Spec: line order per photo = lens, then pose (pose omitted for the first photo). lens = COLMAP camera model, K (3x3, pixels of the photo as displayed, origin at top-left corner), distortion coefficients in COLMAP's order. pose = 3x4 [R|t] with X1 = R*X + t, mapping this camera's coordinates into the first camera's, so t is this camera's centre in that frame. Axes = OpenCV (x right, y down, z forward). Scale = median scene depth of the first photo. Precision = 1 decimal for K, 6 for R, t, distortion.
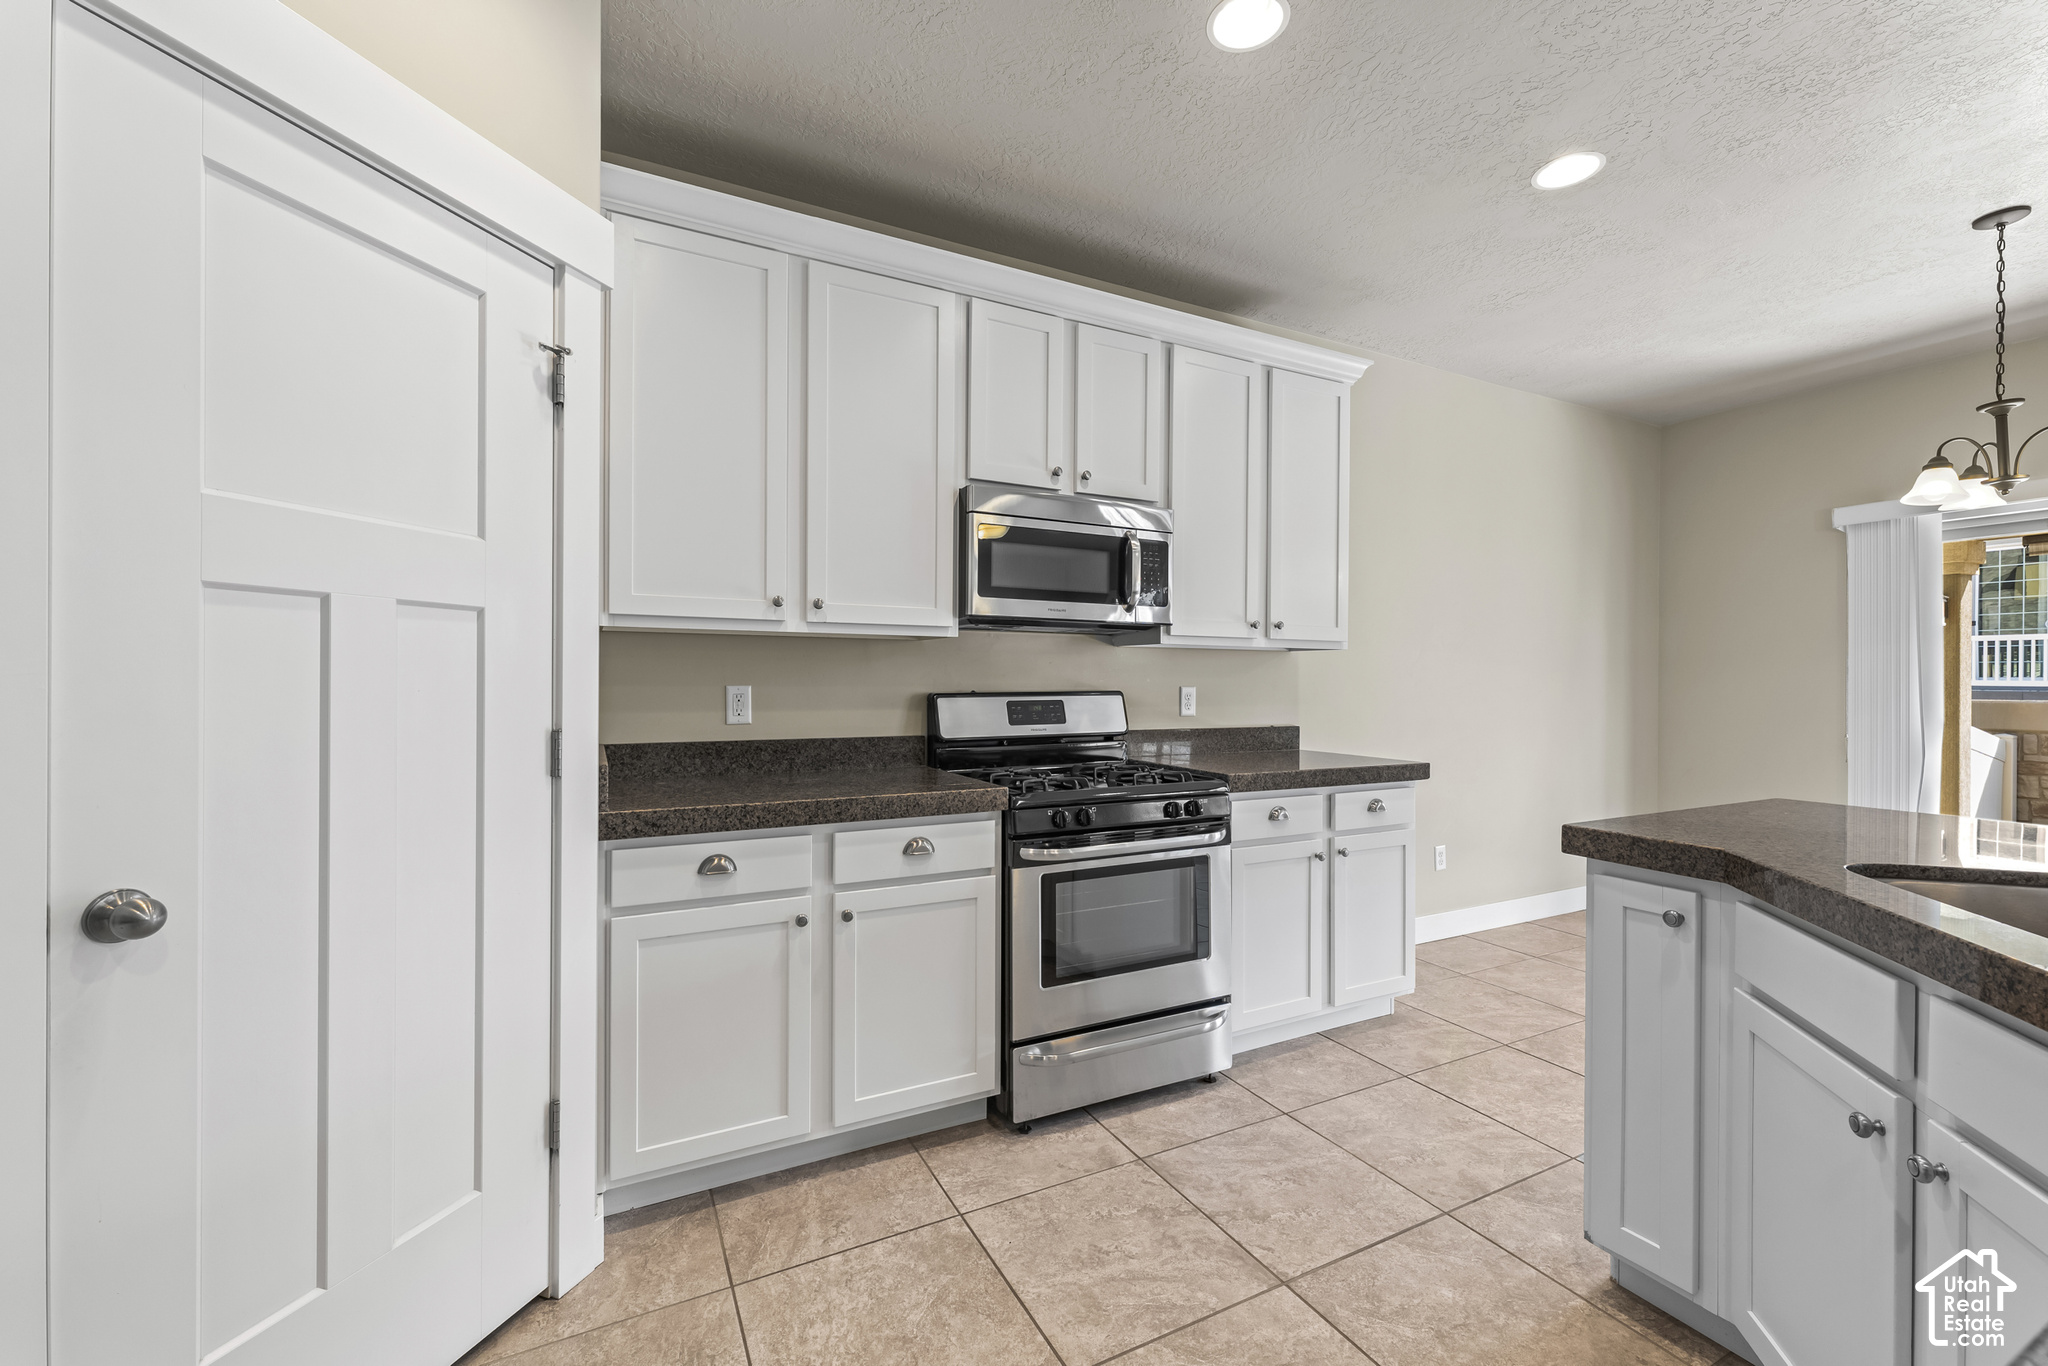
lens RADIAL K [[834.9, 0, 1026.8], [0, 834.9, 679.4], [0, 0, 1]] dist [0.004012, -0.000651]
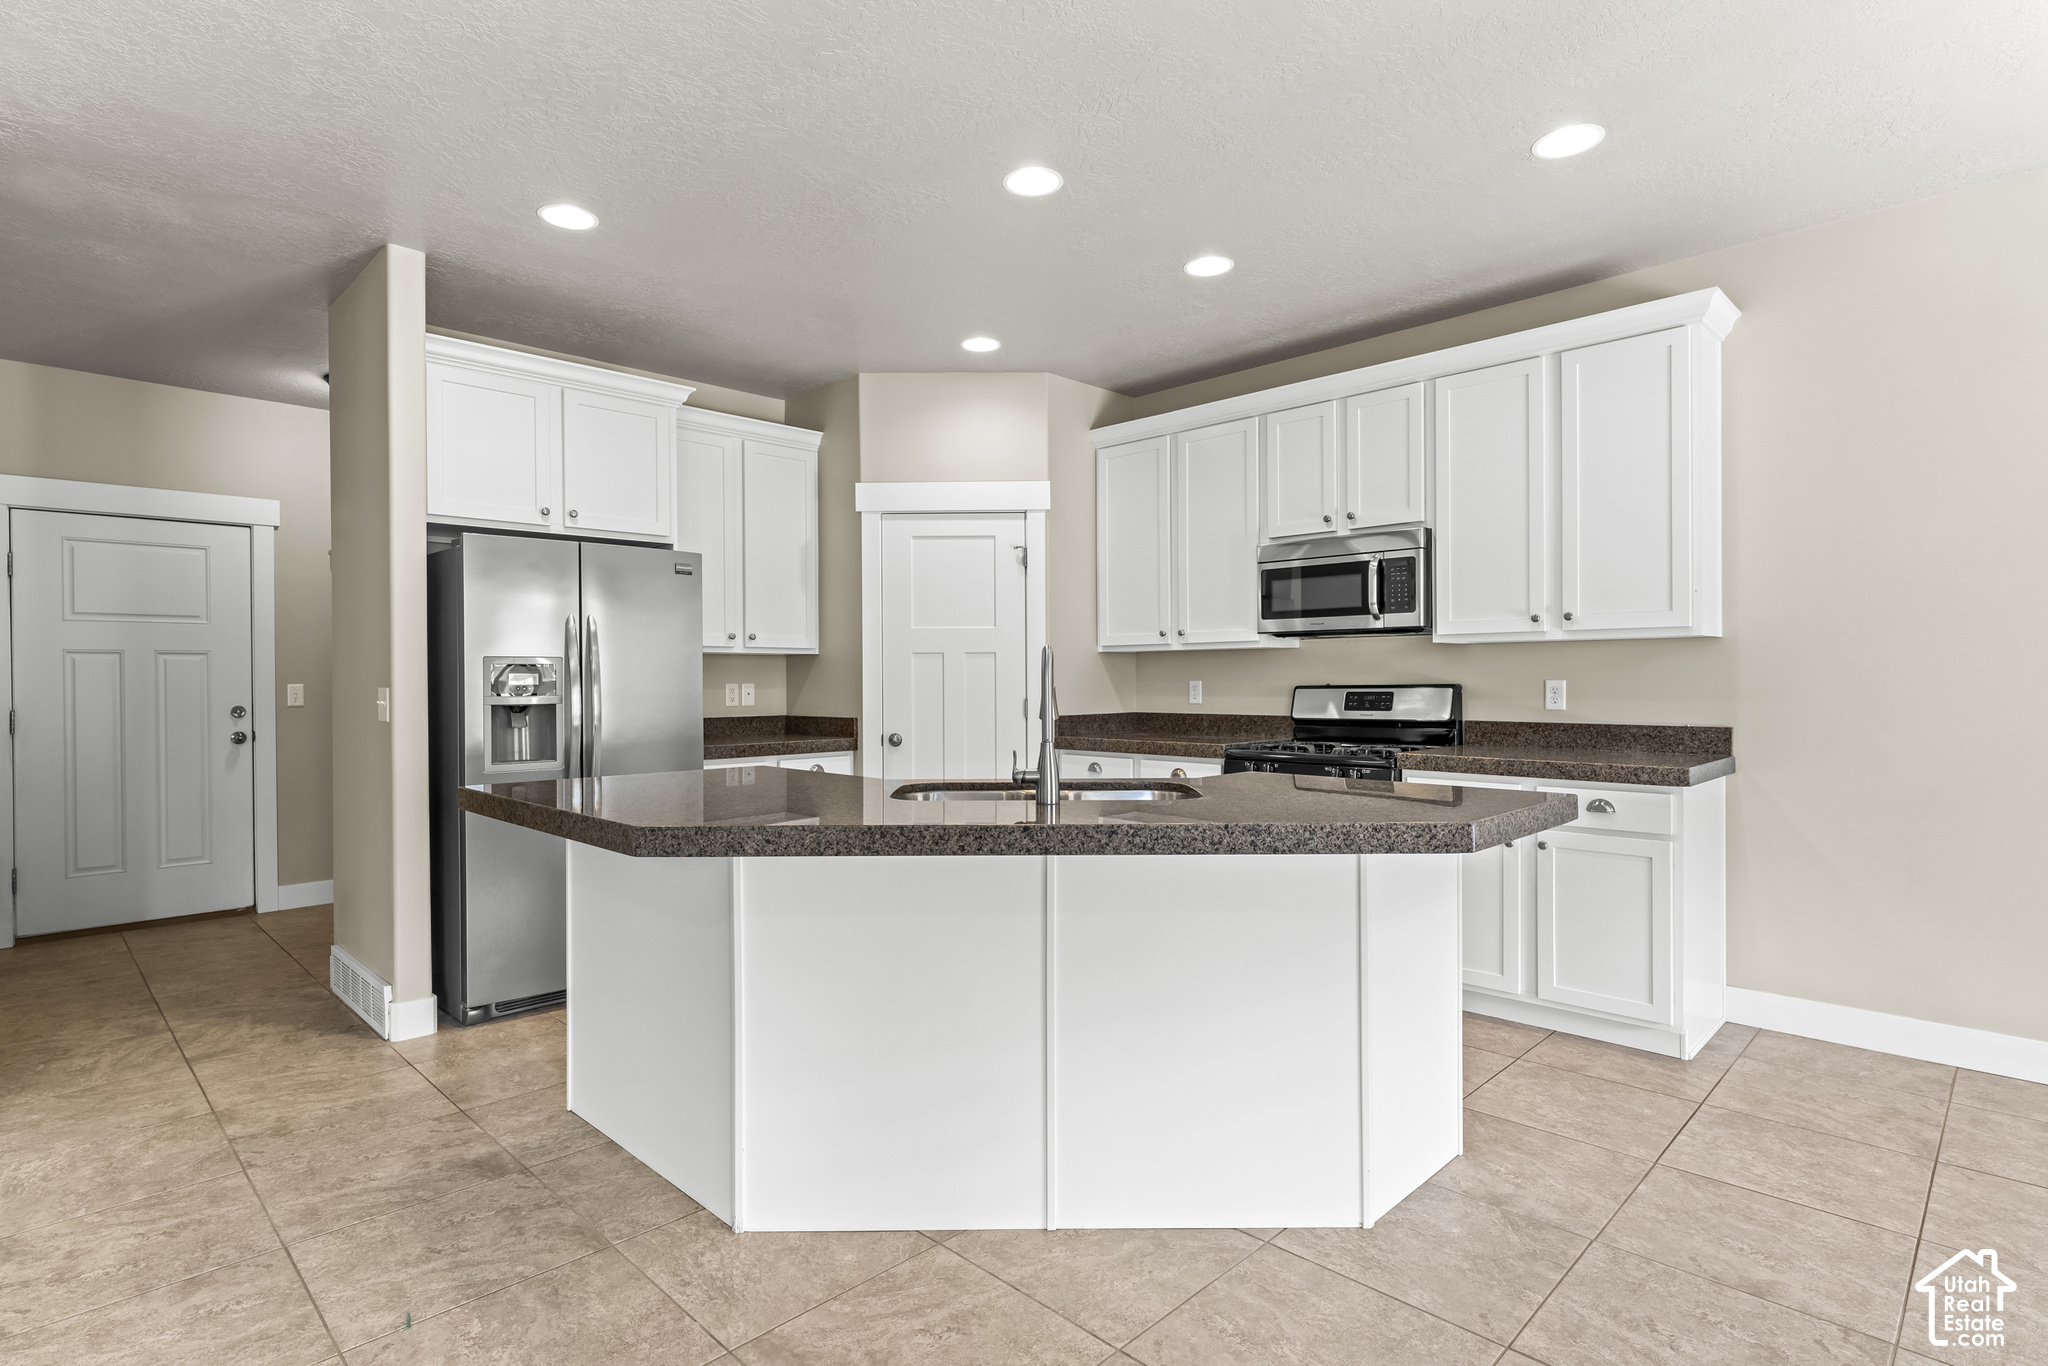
lens RADIAL K [[1029.7, 0, 1019.8], [0, 1029.7, 676.8], [0, 0, 1]] dist [-0.001179, -0.000677]
pose [[0.302017, -0.006686, -0.953279, 1.343653], [0.010244, 0.999940, -0.003768, 0.003342], [0.953248, -0.008627, 0.302067, 0.034399]]
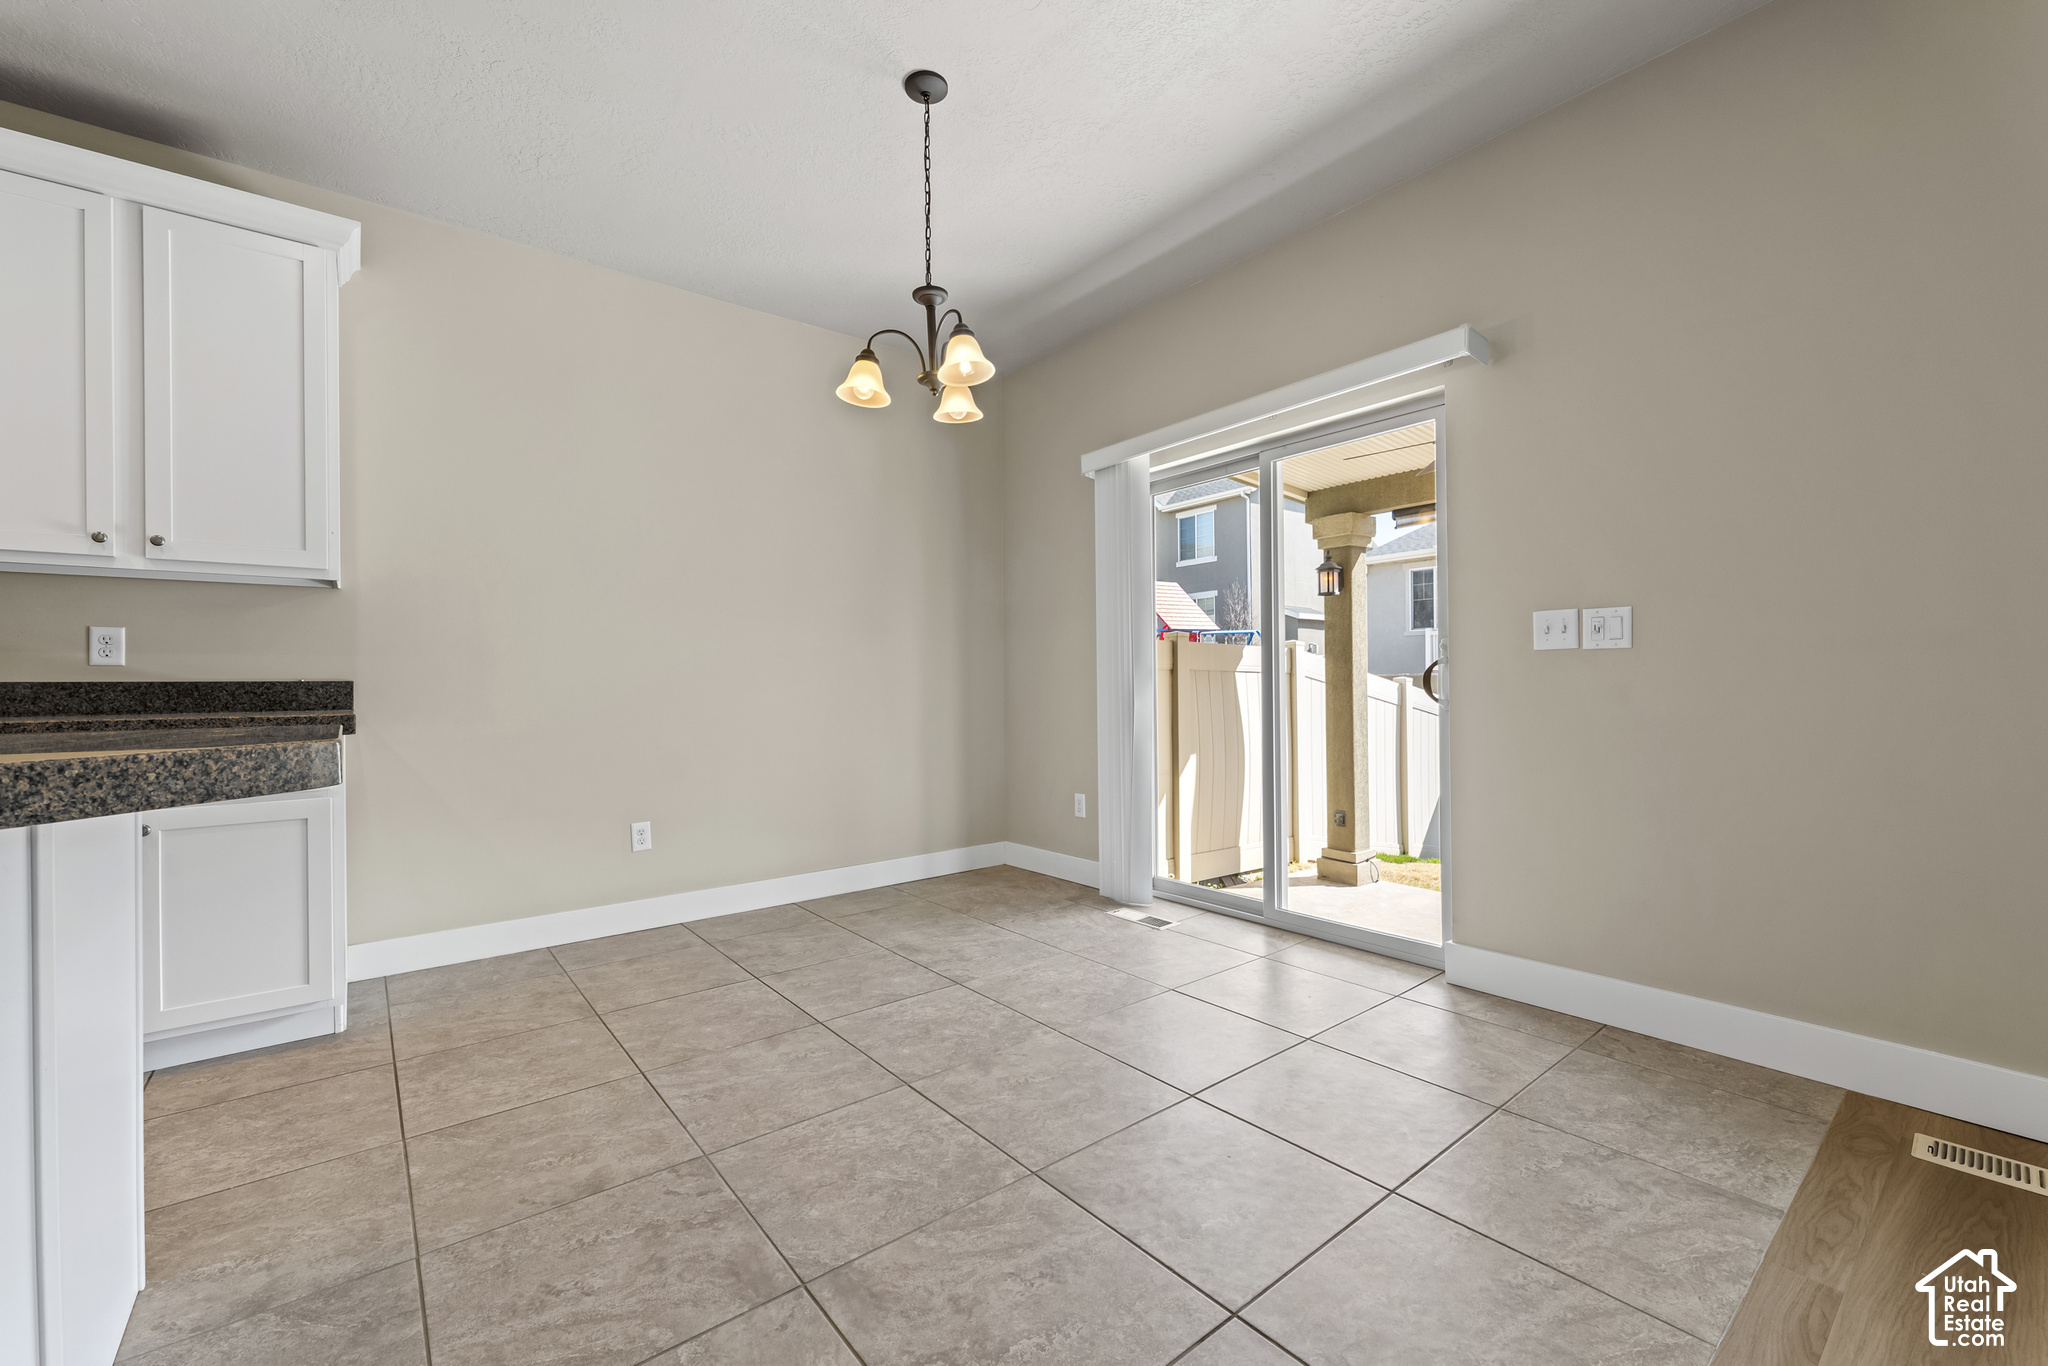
lens RADIAL K [[834.9, 0, 1014.3], [0, 834.9, 681.0], [0, 0, 1]] dist [0.004012, -0.000651]
pose [[0.980698, -0.013111, 0.195088, 0.991040], [0.013841, 0.999901, -0.002380, 0.082914], [-0.195037, 0.005034, 0.980783, 0.099865]]
